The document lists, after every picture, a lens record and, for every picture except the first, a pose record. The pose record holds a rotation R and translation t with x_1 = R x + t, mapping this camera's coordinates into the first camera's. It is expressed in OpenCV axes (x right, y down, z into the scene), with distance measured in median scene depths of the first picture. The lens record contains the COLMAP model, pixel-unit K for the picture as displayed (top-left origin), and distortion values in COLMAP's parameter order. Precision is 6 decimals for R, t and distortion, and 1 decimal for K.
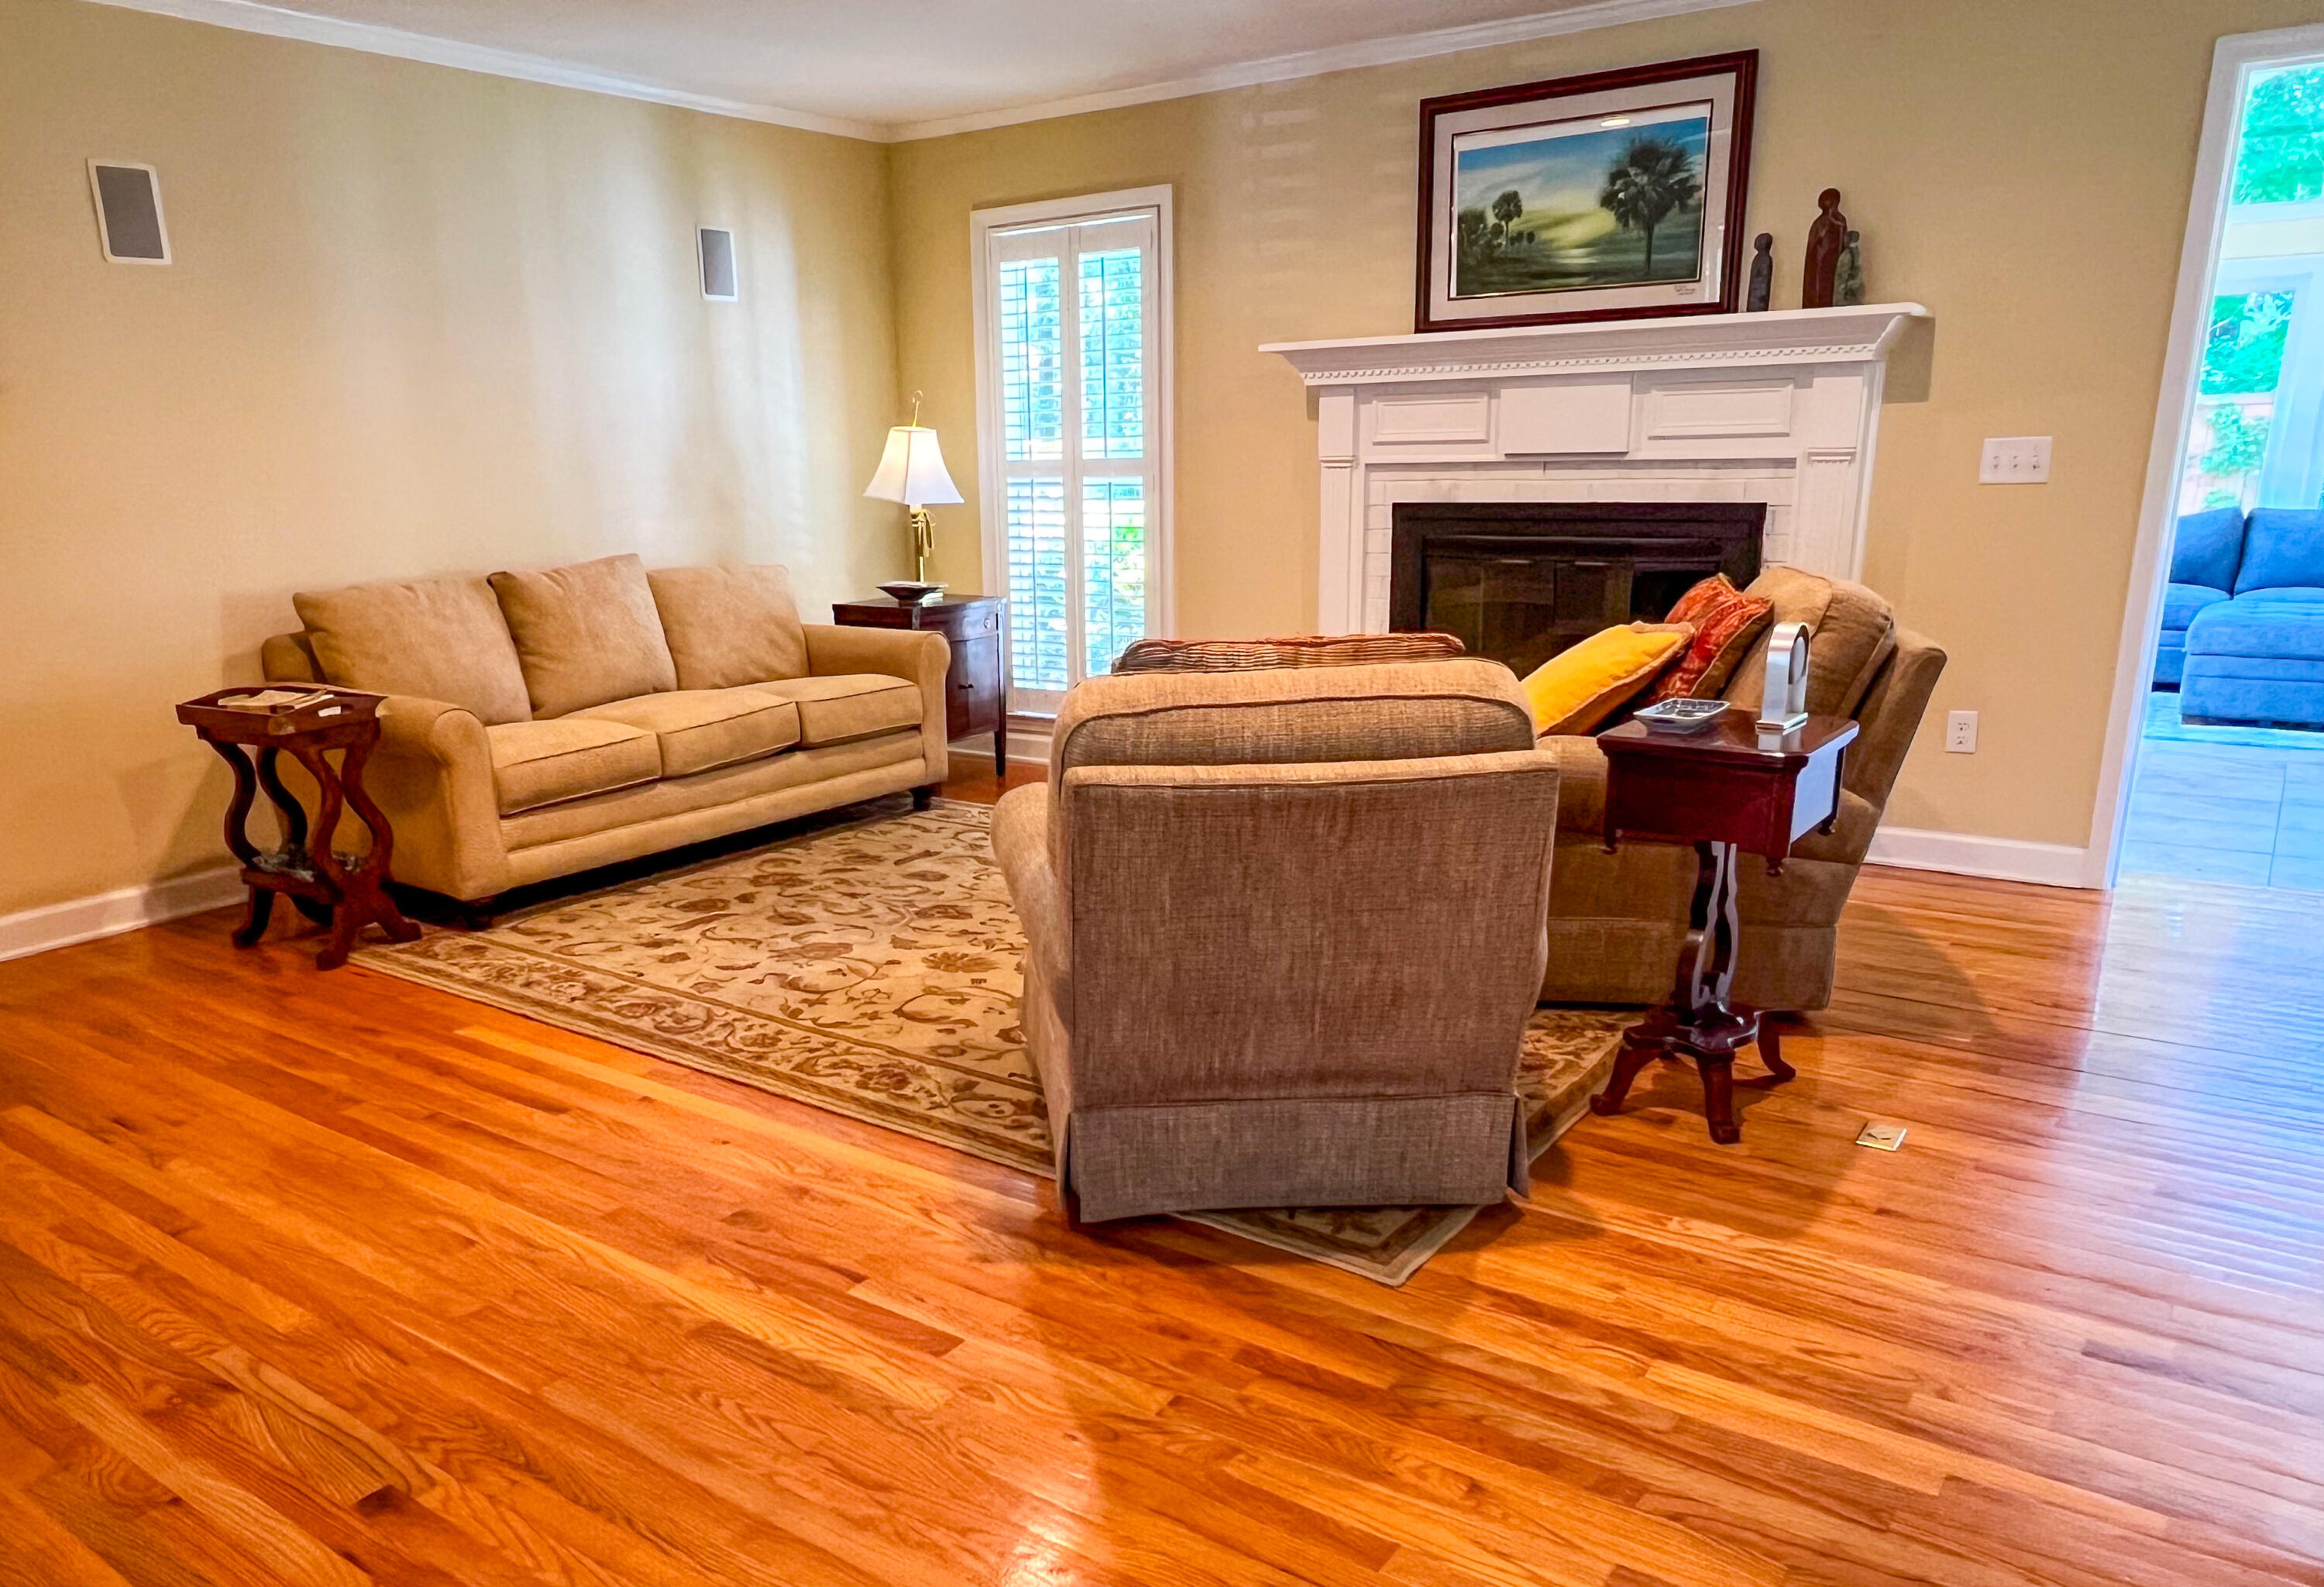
lens RADIAL K [[1616.5, 0, 1071.8], [0, 1616.5, 939.4], [0, 0, 1]] dist [-0.012167, -0.000672]
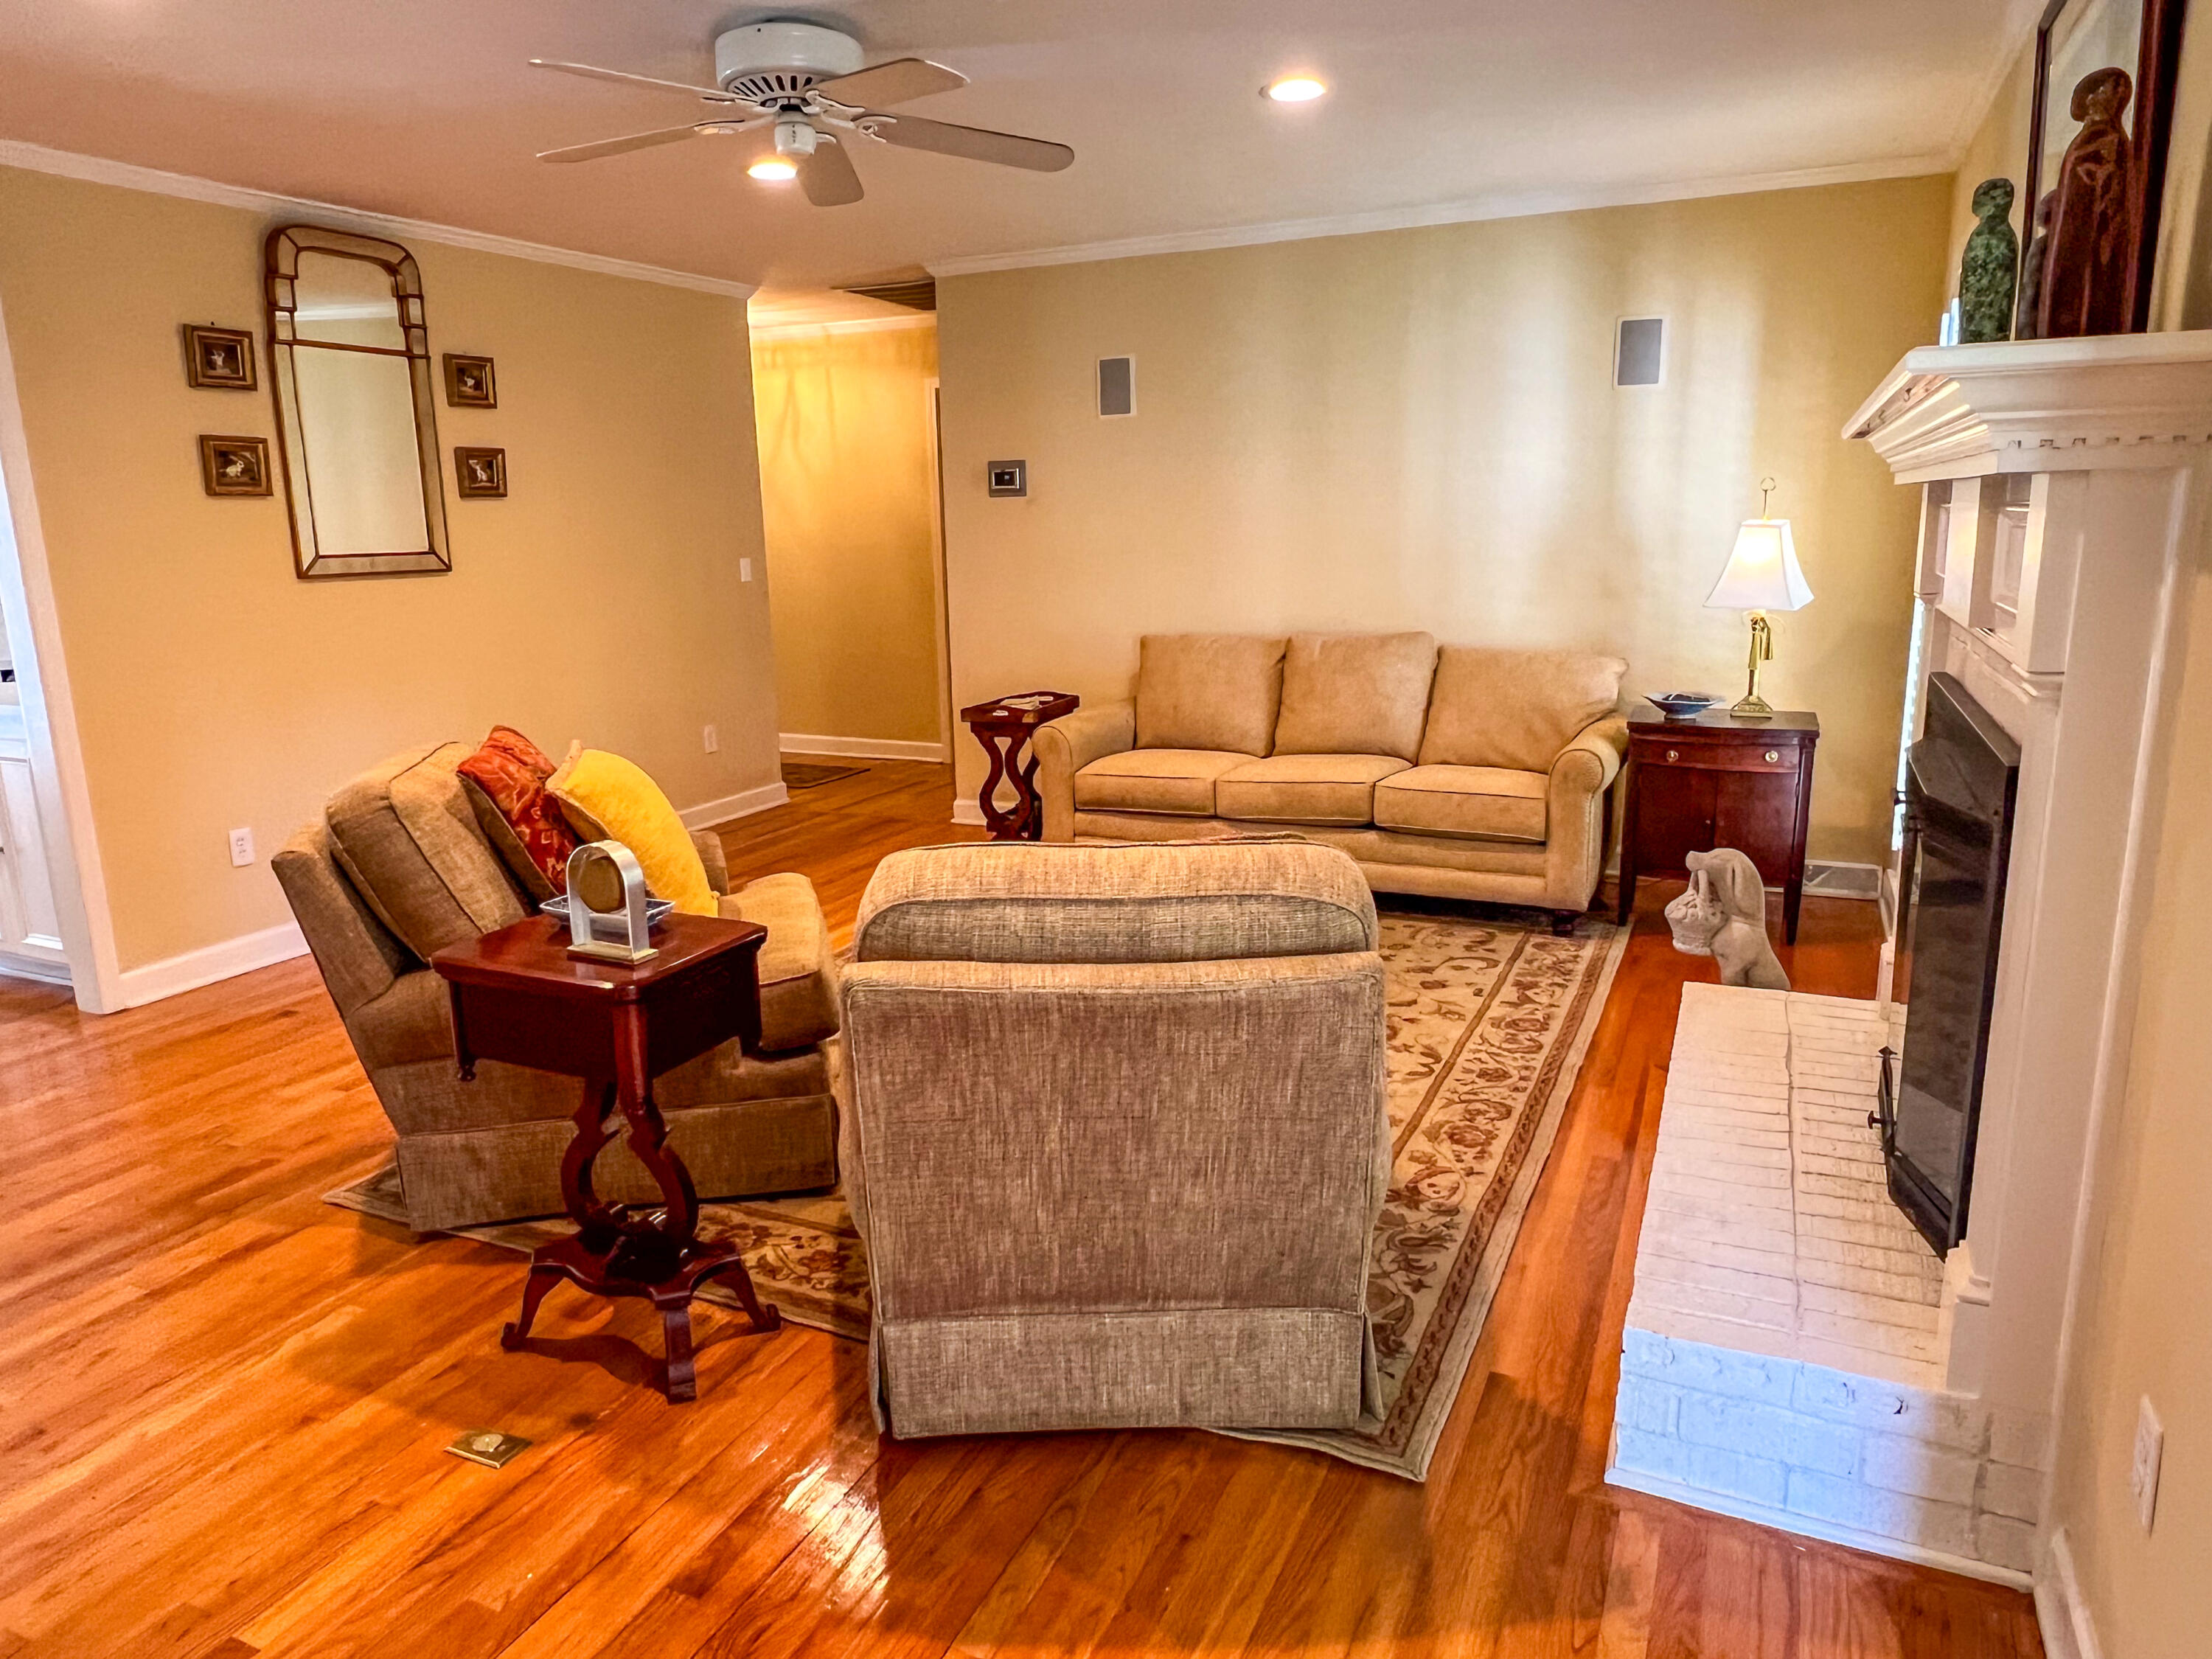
lens RADIAL K [[1460.0, 0, 1098.7], [0, 1460.0, 826.5], [0, 0, 1]] dist [0.005693, -0.005591]
pose [[0.204785, 0.224435, -0.952729, 0.756762], [-0.268891, 0.948808, 0.165715, -0.247099], [0.941149, 0.222245, 0.254650, 0.638649]]
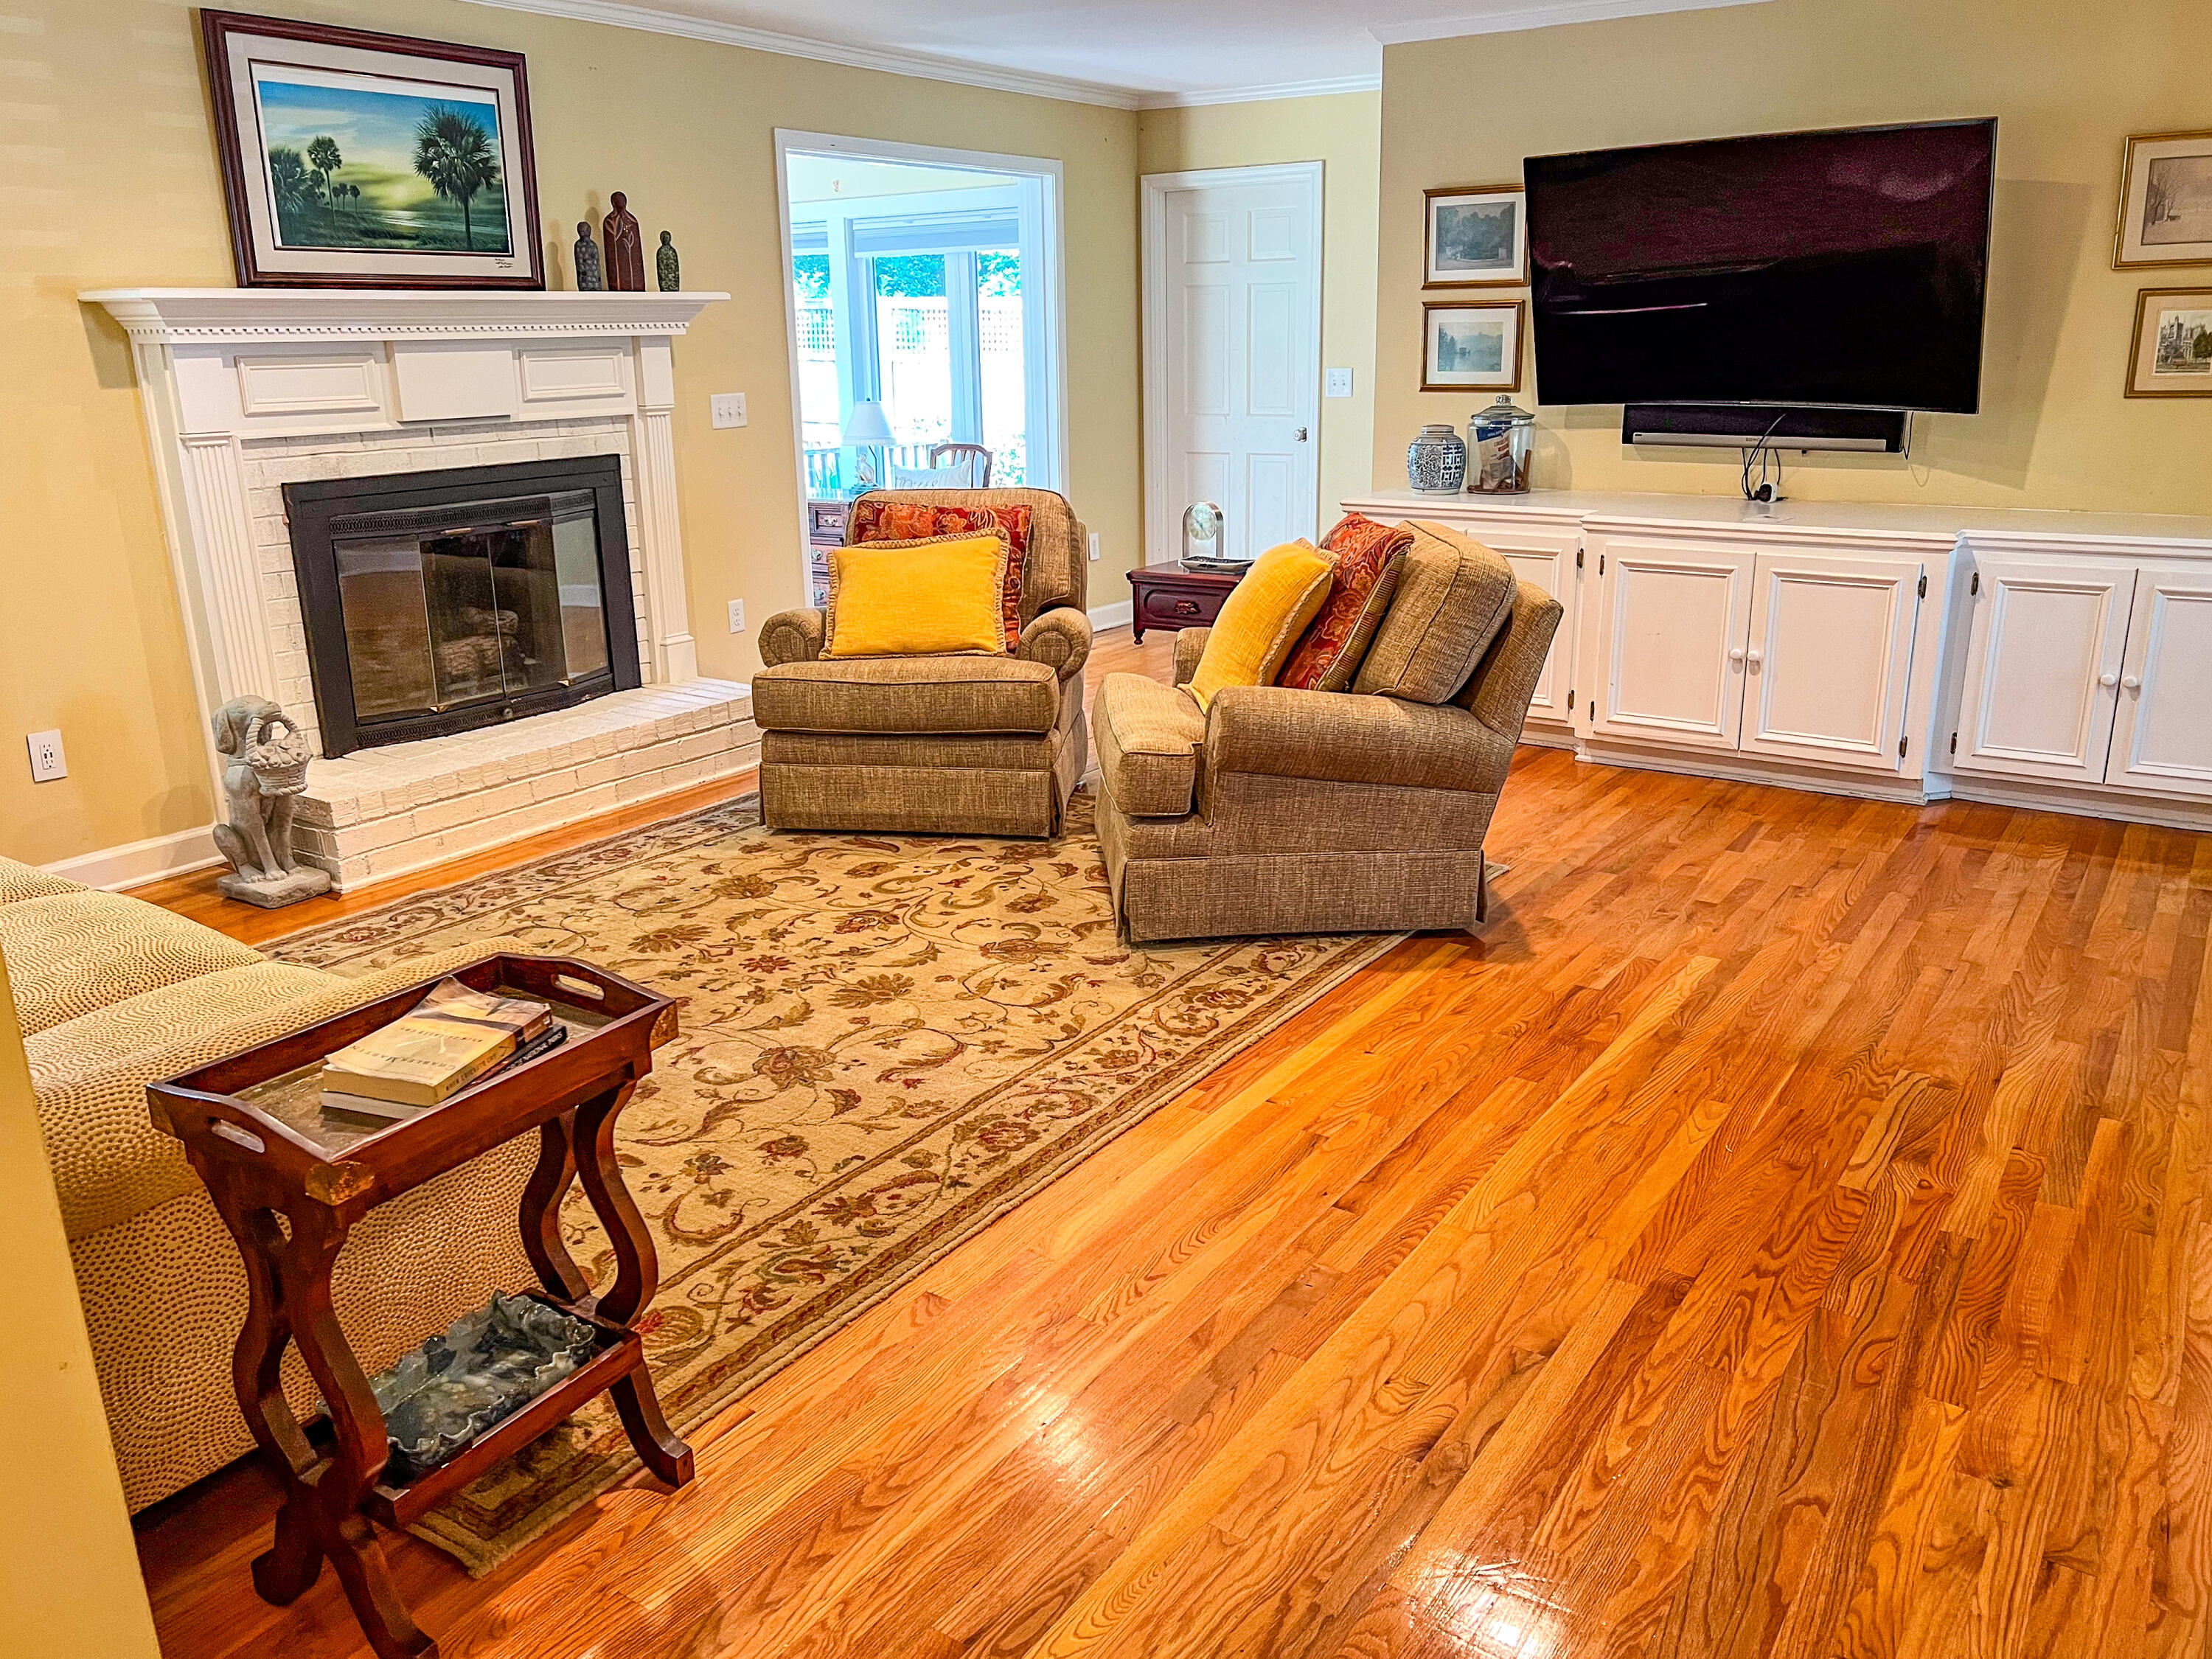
lens RADIAL K [[1681.3, 0, 1106.8], [0, 1681.3, 819.7], [0, 0, 1]] dist [0.010508, 0.008097]
pose [[-0.038520, -0.257472, 0.965518, -0.794982], [0.308234, 0.916056, 0.256580, -0.227416], [-0.950530, 0.307489, 0.044075, 0.678834]]
